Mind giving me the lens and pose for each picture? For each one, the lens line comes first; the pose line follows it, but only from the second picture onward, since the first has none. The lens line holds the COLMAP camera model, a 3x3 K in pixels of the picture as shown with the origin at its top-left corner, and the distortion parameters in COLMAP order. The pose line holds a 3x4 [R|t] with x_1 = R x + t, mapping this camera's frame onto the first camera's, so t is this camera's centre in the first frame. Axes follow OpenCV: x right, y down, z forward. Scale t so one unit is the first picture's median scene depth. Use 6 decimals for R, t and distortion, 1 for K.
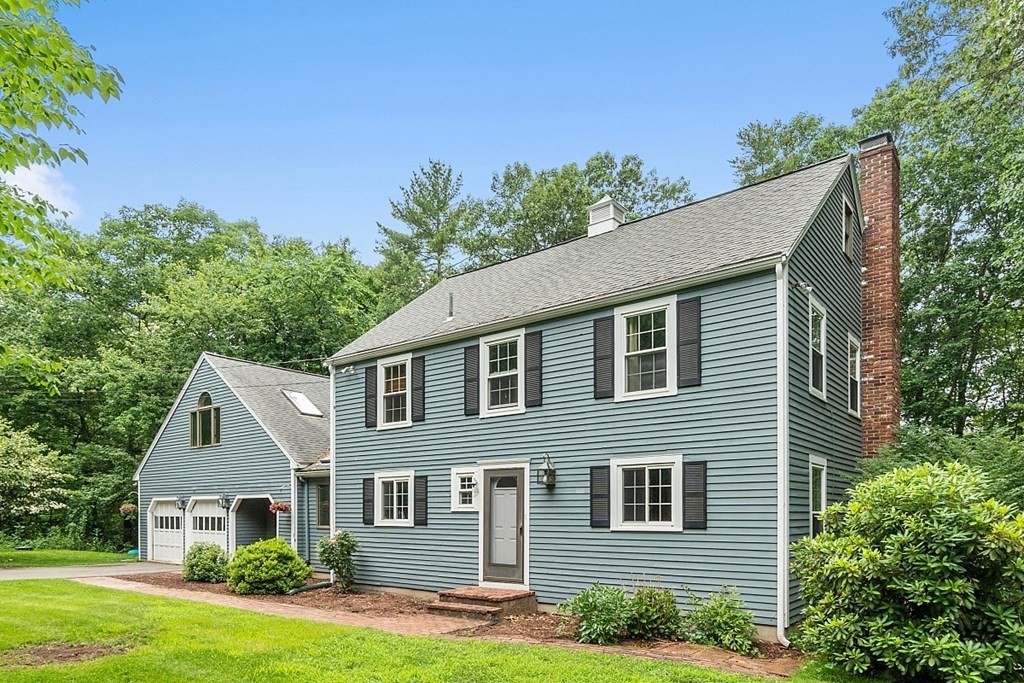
lens RADIAL K [[454.1, 0, 505.5], [0, 454.1, 349.0], [0, 0, 1]] dist [-0.001201, -0.000342]
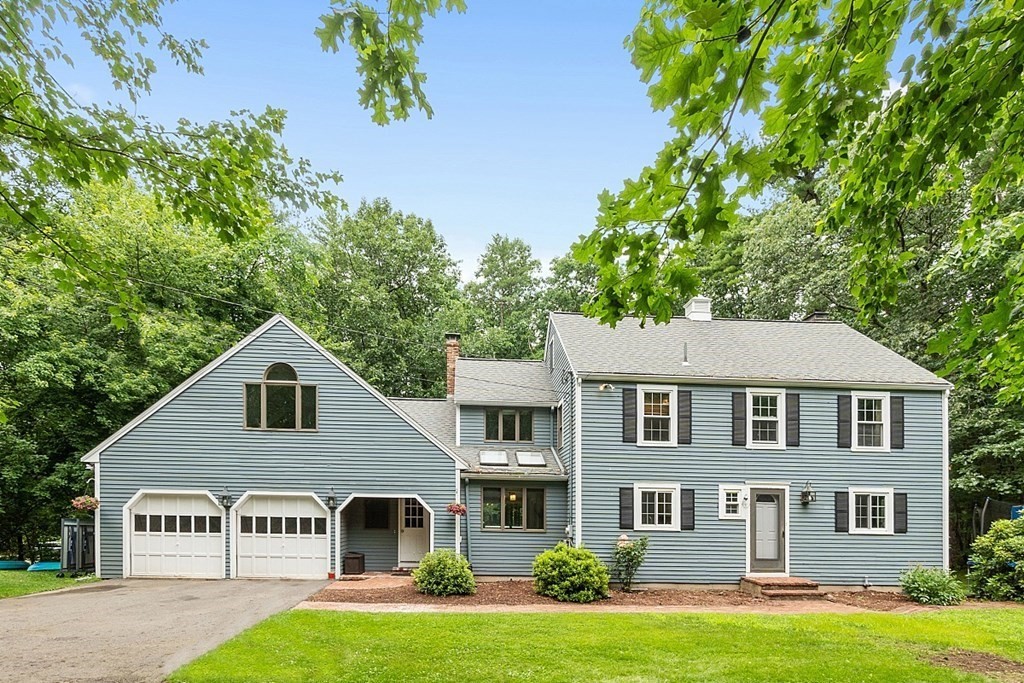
lens RADIAL K [[308.9, 0, 512.0], [0, 308.9, 420.6], [0, 0, 1]] dist [0.000100, -0.000003]
pose [[0.843382, 0.174945, 0.508036, -1.101618], [-0.197715, 0.980215, -0.009320, 0.218266], [-0.499615, -0.092586, 0.861285, 0.591616]]
